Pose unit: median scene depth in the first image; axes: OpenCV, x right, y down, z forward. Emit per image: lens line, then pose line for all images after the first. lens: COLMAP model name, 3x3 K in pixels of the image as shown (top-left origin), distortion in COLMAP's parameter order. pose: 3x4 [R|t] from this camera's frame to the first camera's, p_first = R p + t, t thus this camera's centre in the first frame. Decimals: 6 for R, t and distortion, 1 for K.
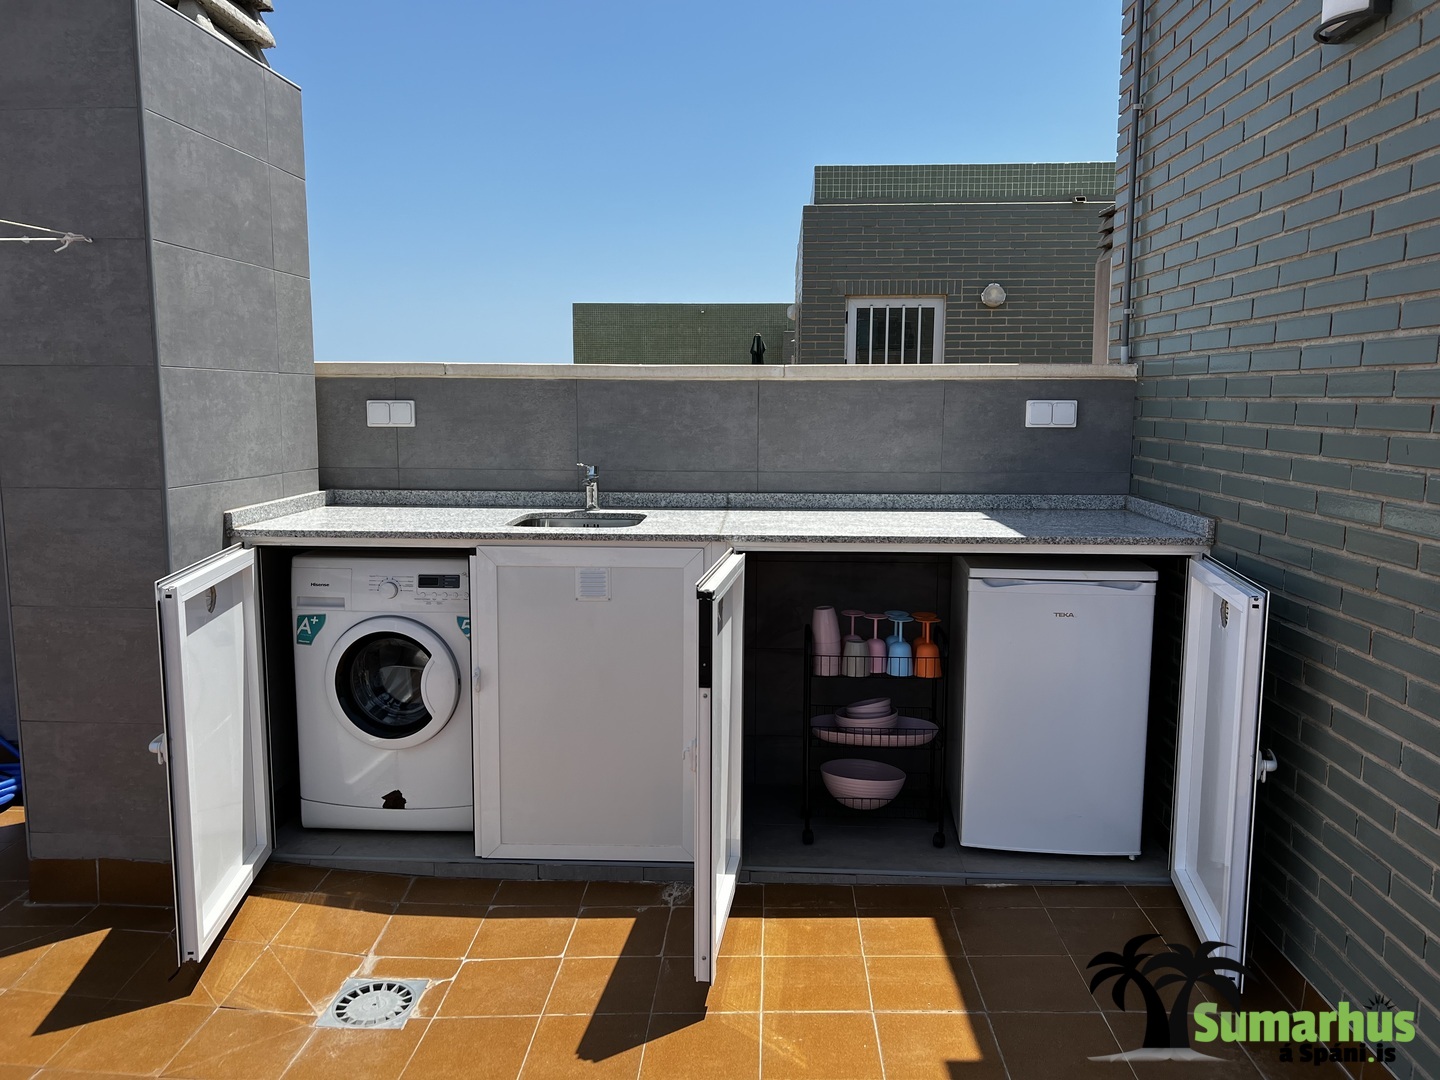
lens RADIAL K [[1087.3, 0, 710.4], [0, 1087.3, 541.8], [0, 0, 1]] dist [0.035952, -0.002327]
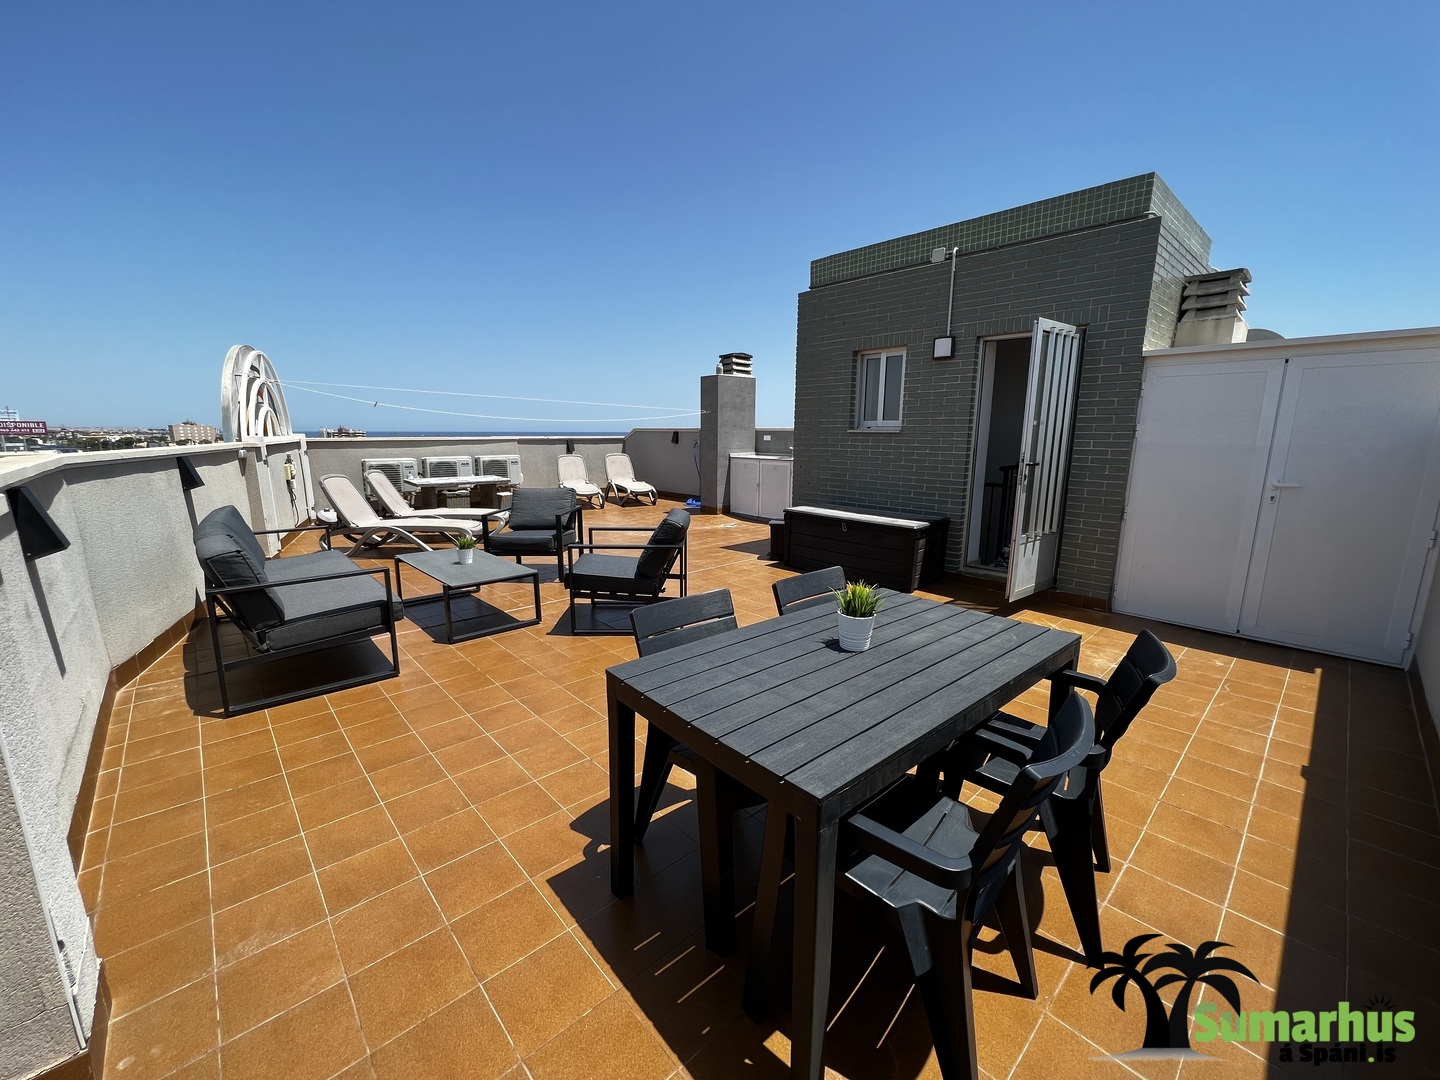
lens RADIAL K [[576.1, 0, 714.4], [0, 576.1, 541.9], [0, 0, 1]] dist [-0.001246, -0.000446]
pose [[0.713164, 0.131643, -0.688525, 1.503237], [-0.089428, 0.991269, 0.096897, 0.132554], [0.695269, -0.007530, 0.718710, -1.164185]]
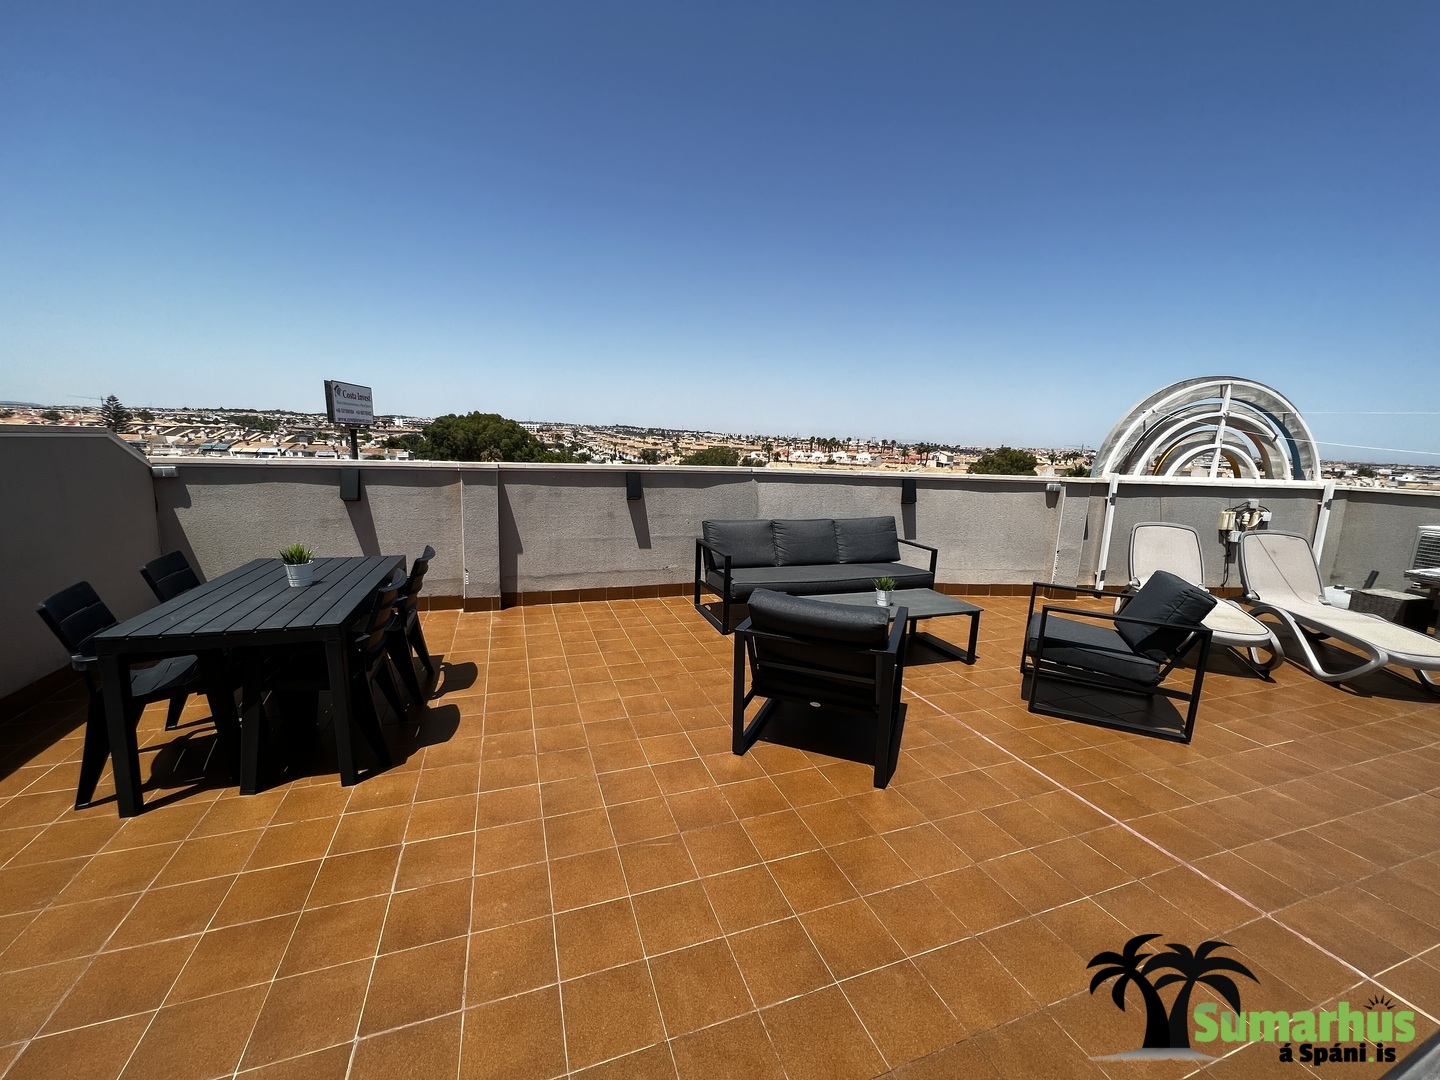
lens RADIAL K [[576.1, 0, 714.4], [0, 576.1, 541.9], [0, 0, 1]] dist [-0.001246, -0.000446]
pose [[-0.918642, 0.032727, -0.393733, 1.031796], [-0.084699, 0.957081, 0.277168, -0.067903], [0.385905, 0.287967, -0.876443, 0.216805]]
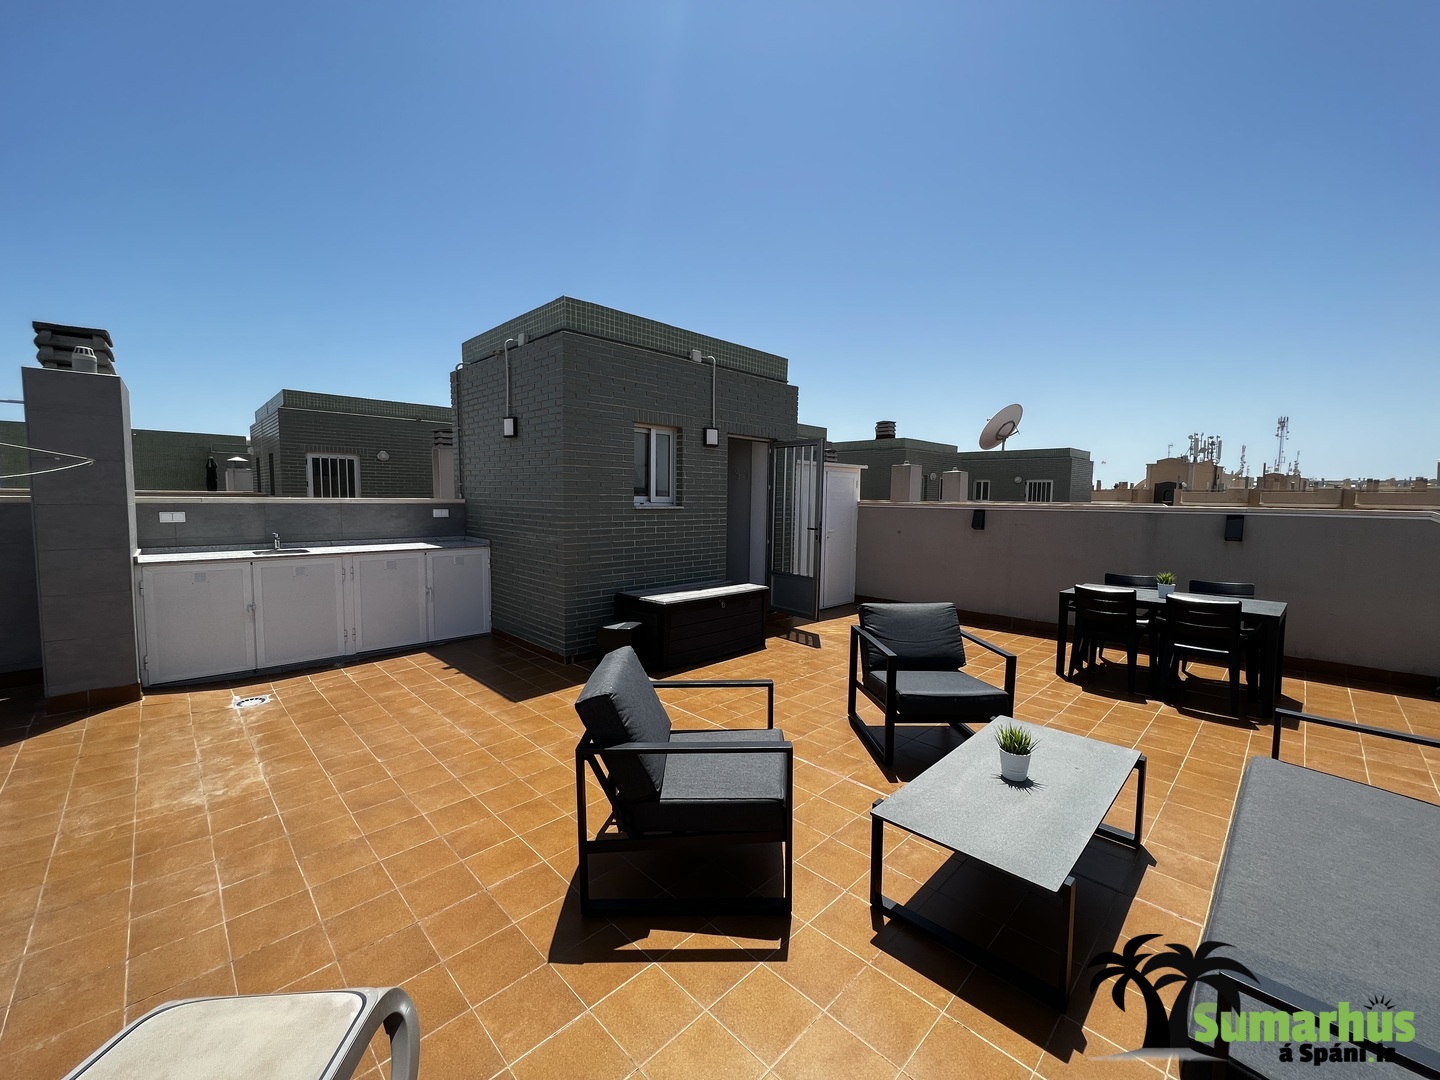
lens RADIAL K [[577.5, 0, 720.0], [0, 577.5, 540.0], [0, 0, 1]] dist [-0.000920, 0.000124]
pose [[0.671790, -0.050358, 0.739028, -0.440776], [0.083651, 0.996462, -0.008141, 0.054797], [-0.736003, 0.067290, 0.673625, -0.855910]]
